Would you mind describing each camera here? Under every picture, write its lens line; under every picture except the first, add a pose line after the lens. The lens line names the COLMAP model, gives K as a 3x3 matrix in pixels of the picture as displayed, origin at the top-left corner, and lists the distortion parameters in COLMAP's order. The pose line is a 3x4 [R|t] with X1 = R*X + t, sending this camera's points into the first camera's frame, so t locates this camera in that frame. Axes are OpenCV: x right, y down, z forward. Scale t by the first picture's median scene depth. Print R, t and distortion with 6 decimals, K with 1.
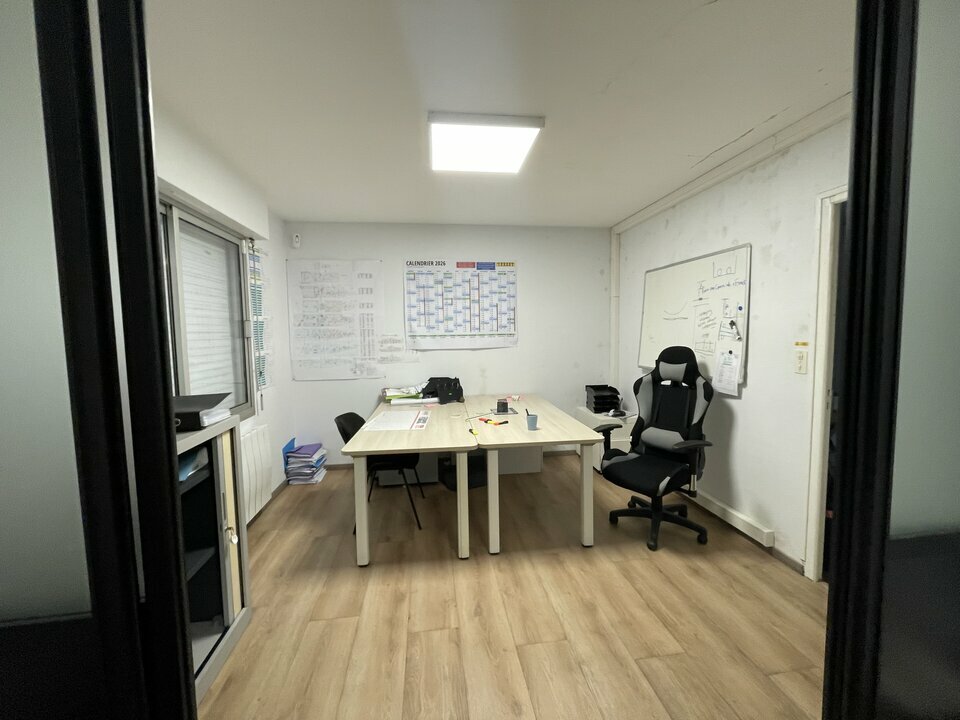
lens RADIAL K [[387.4, 0, 480.3], [0, 387.4, 358.3], [0, 0, 1]] dist [-0.003161, -0.000184]
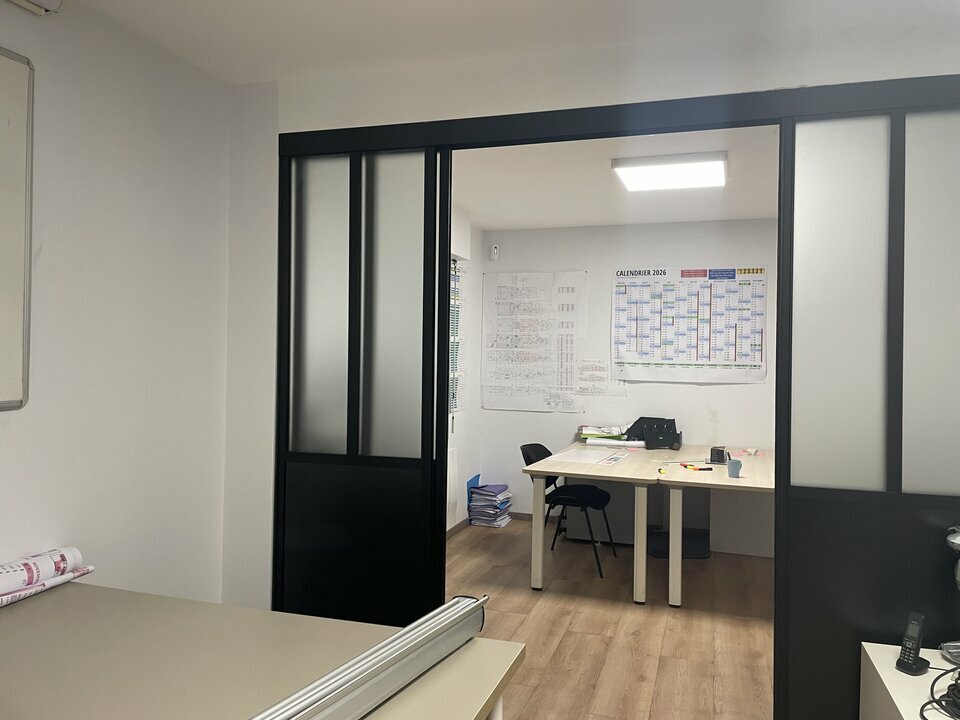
lens RADIAL K [[726.8, 0, 480.0], [0, 726.8, 360.0], [0, 0, 1]] dist [0.000120, -0.000197]
pose [[0.901083, 0.035360, -0.432202, 0.219979], [-0.061947, 0.996944, -0.047588, 0.026273], [0.429199, 0.069655, 0.900520, -0.491240]]
